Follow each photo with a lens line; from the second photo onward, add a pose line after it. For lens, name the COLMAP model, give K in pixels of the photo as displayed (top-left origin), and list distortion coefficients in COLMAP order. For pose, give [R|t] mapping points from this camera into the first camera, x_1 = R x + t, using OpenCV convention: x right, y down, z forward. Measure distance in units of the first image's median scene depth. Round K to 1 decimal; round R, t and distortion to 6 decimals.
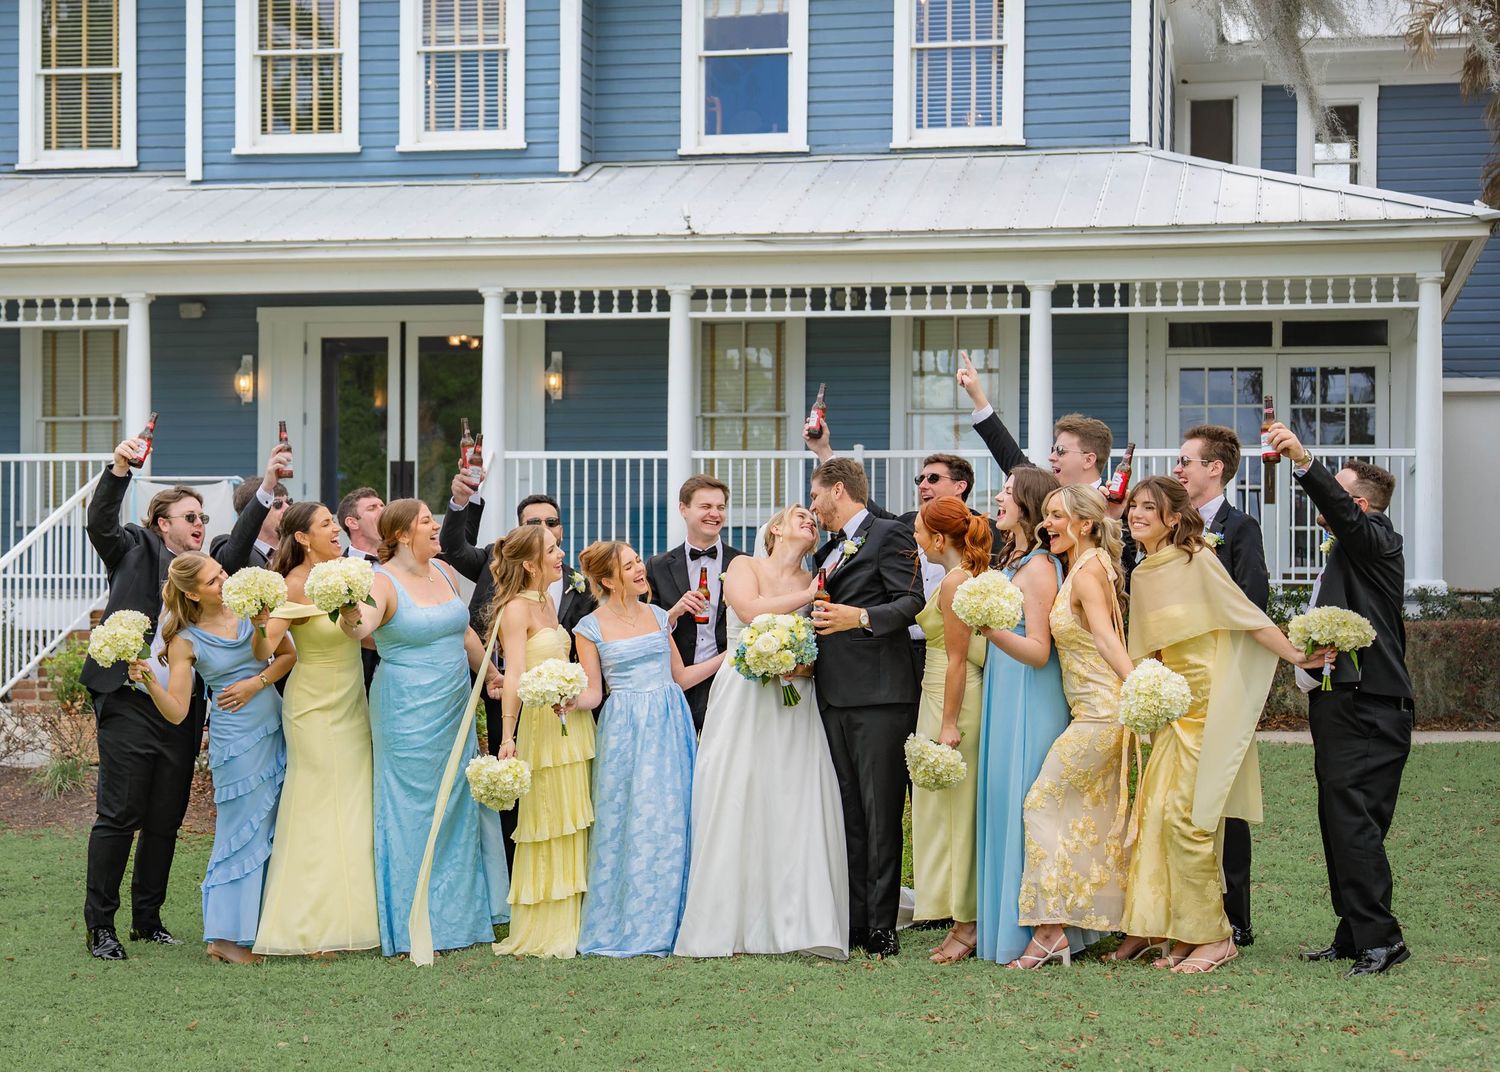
lens RADIAL K [[2620.1, 0, 763.9], [0, 2620.1, 602.5], [0, 0, 1]] dist [0.032423, 0.130045]
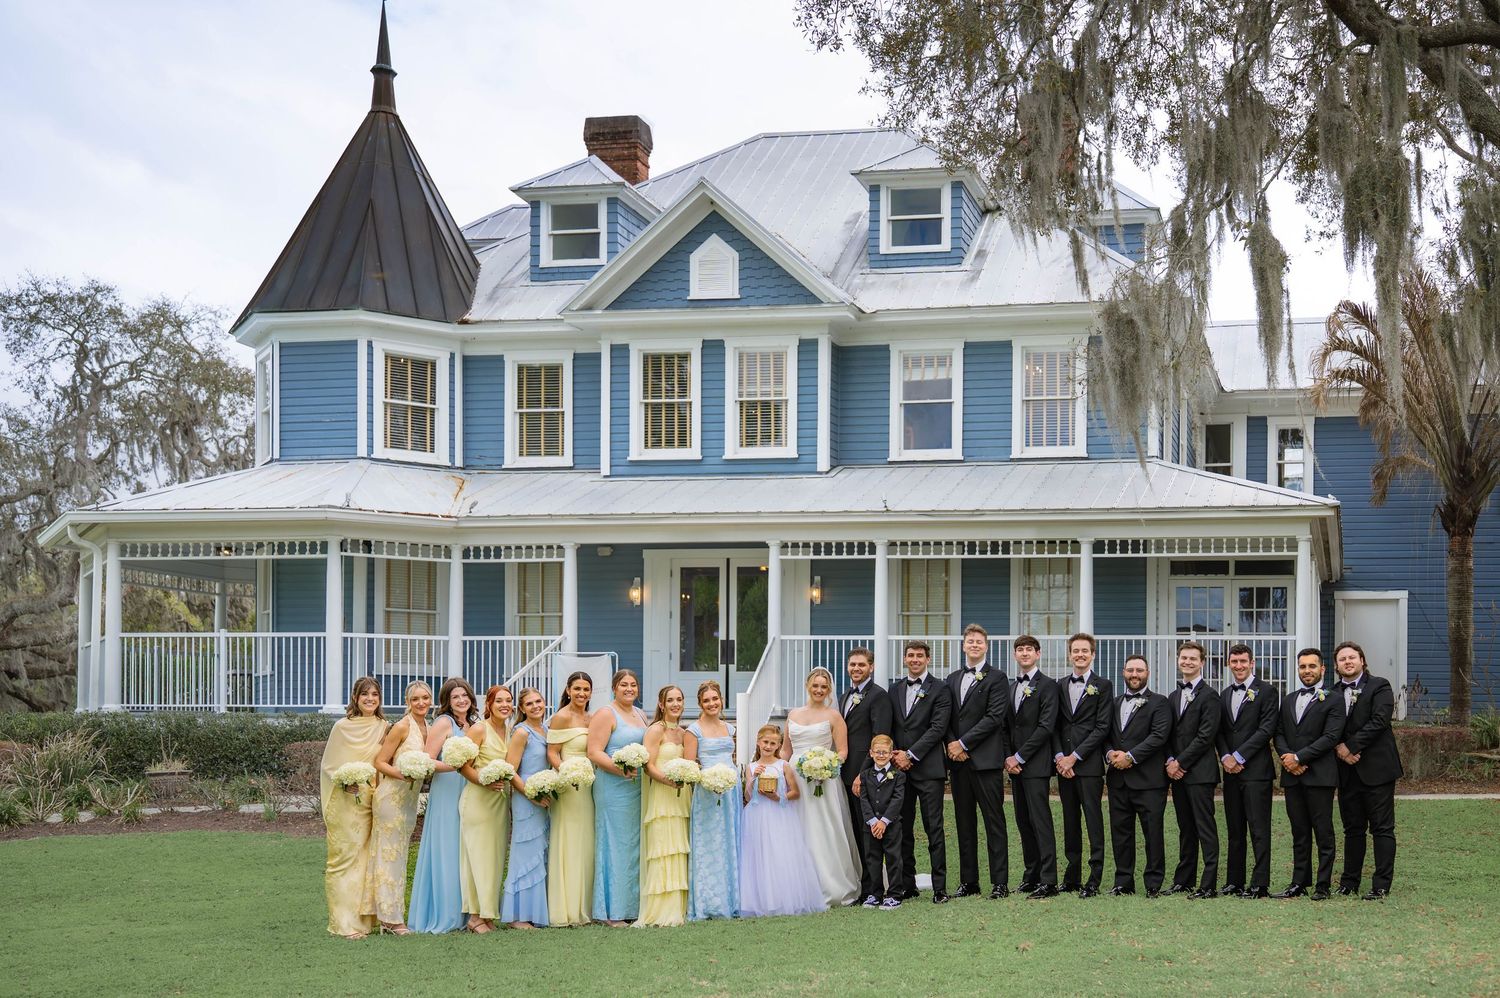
lens RADIAL K [[1731.1, 0, 1041.6], [0, 1731.1, 751.2], [0, 0, 1]] dist [0.011882, 0.038708]
pose [[0.999962, 0.000820, 0.008667, 0.058621], [-0.000953, 0.999883, 0.015287, 0.001354], [-0.008653, -0.015295, 0.999846, -0.136076]]
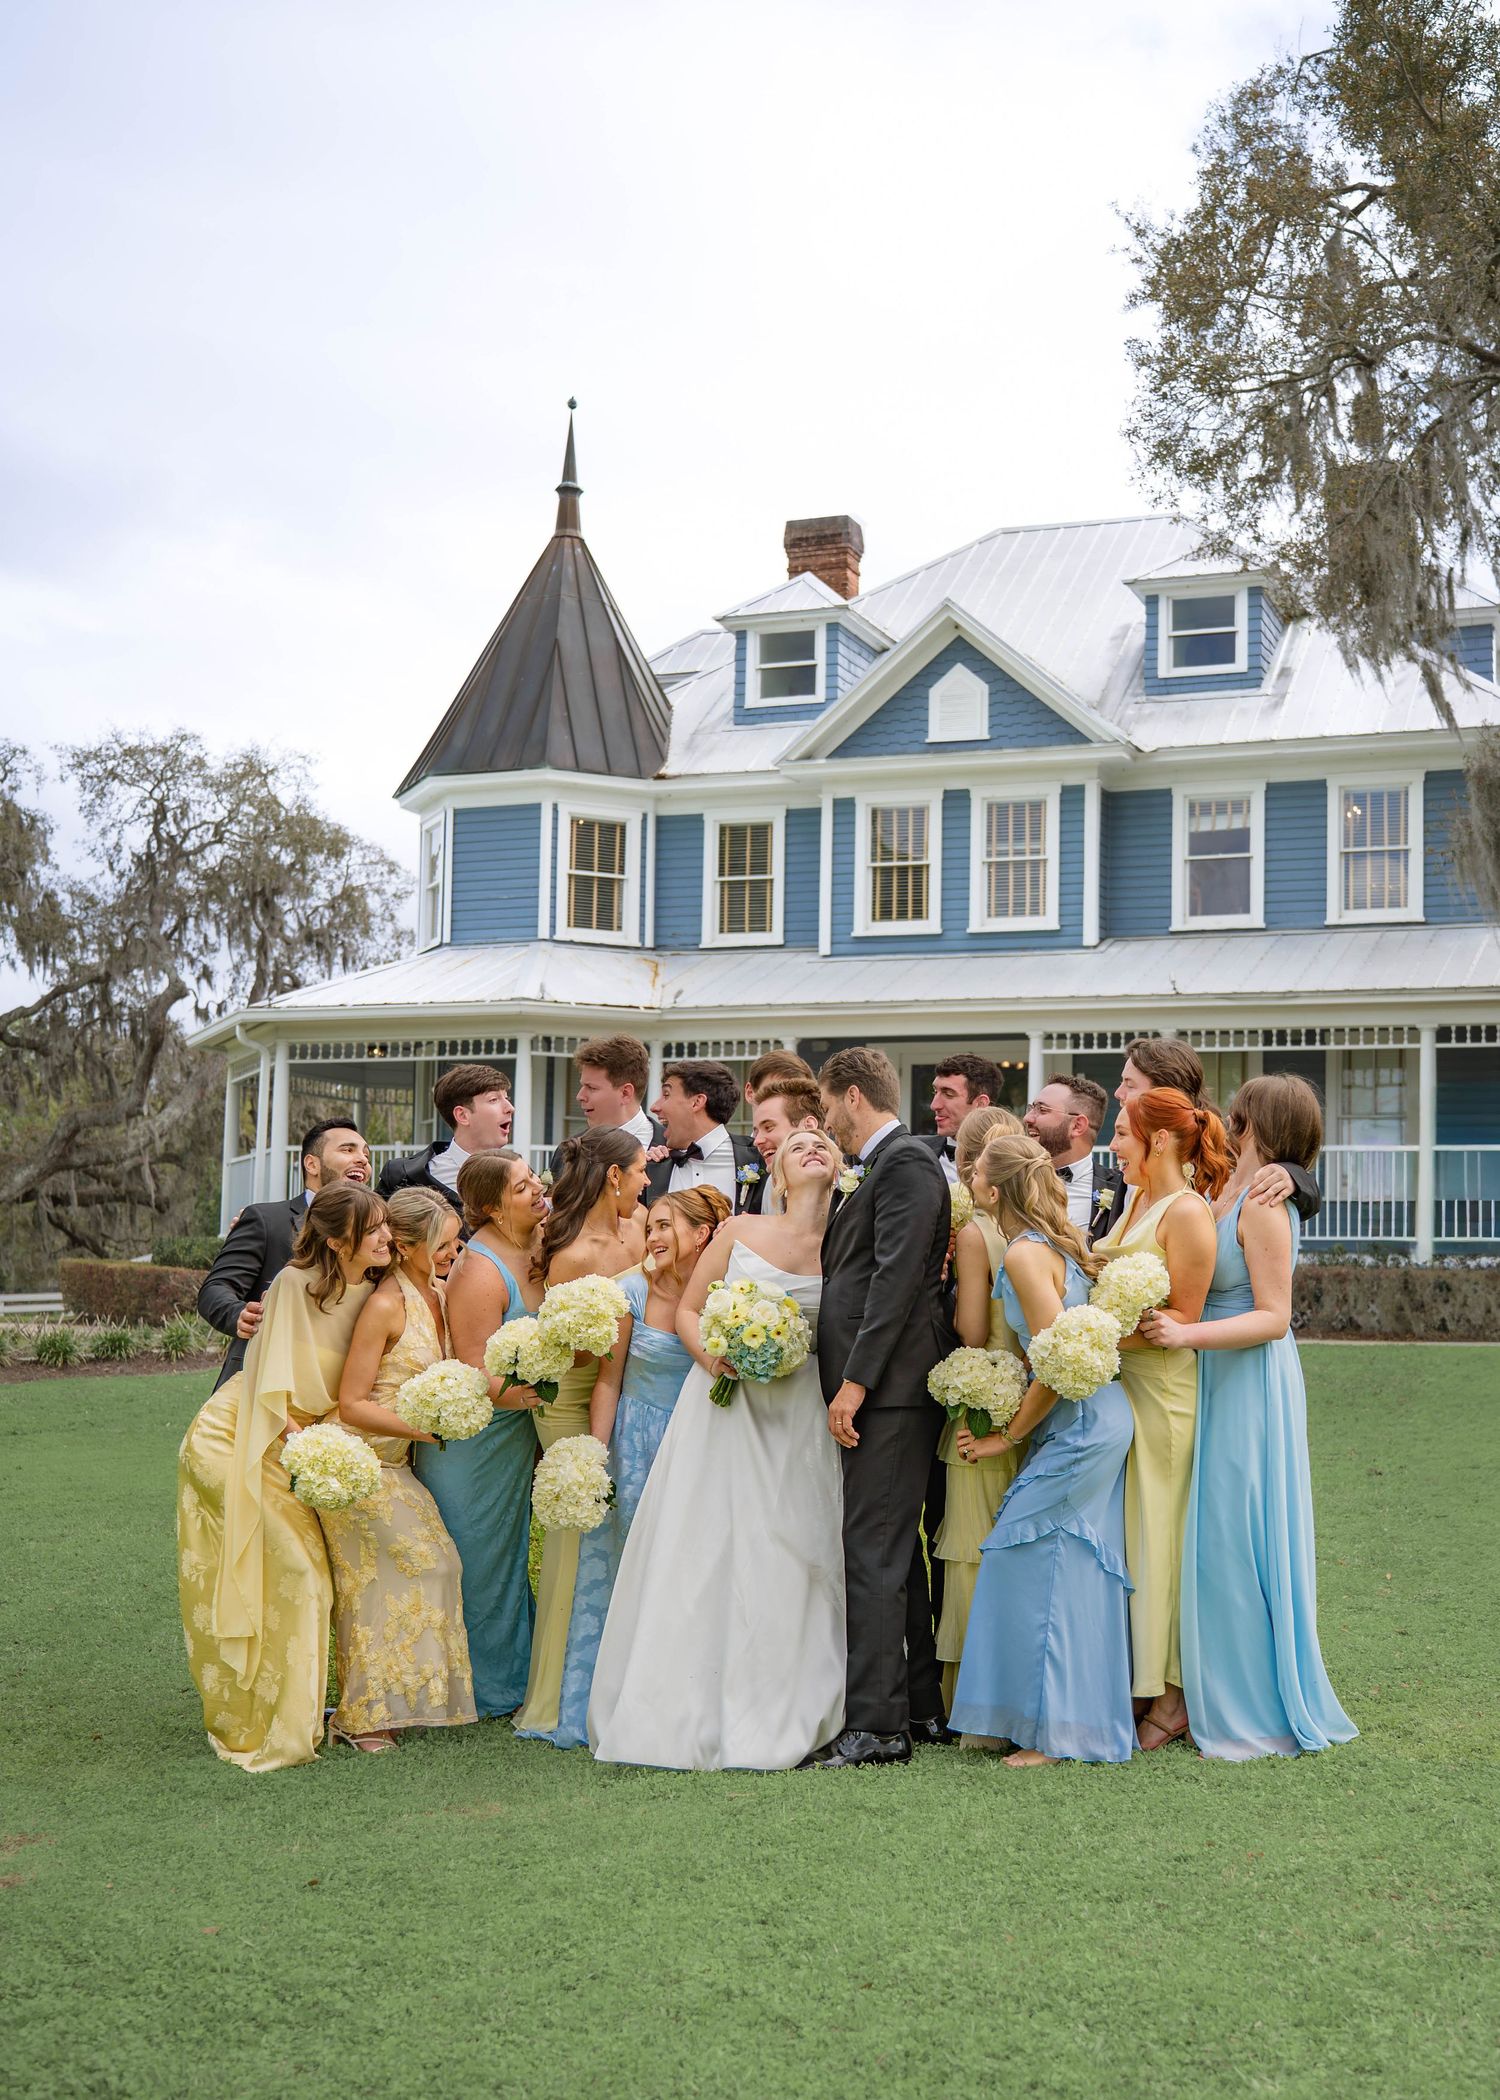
lens RADIAL K [[2526.8, 0, 829.1], [0, 2526.8, 1122.2], [0, 0, 1]] dist [0.005401, 0.087505]
pose [[0.983983, -0.003305, -0.178229, 0.028025], [-0.008208, 0.997928, -0.063820, 0.016264], [0.178071, 0.064261, 0.981917, -0.335279]]
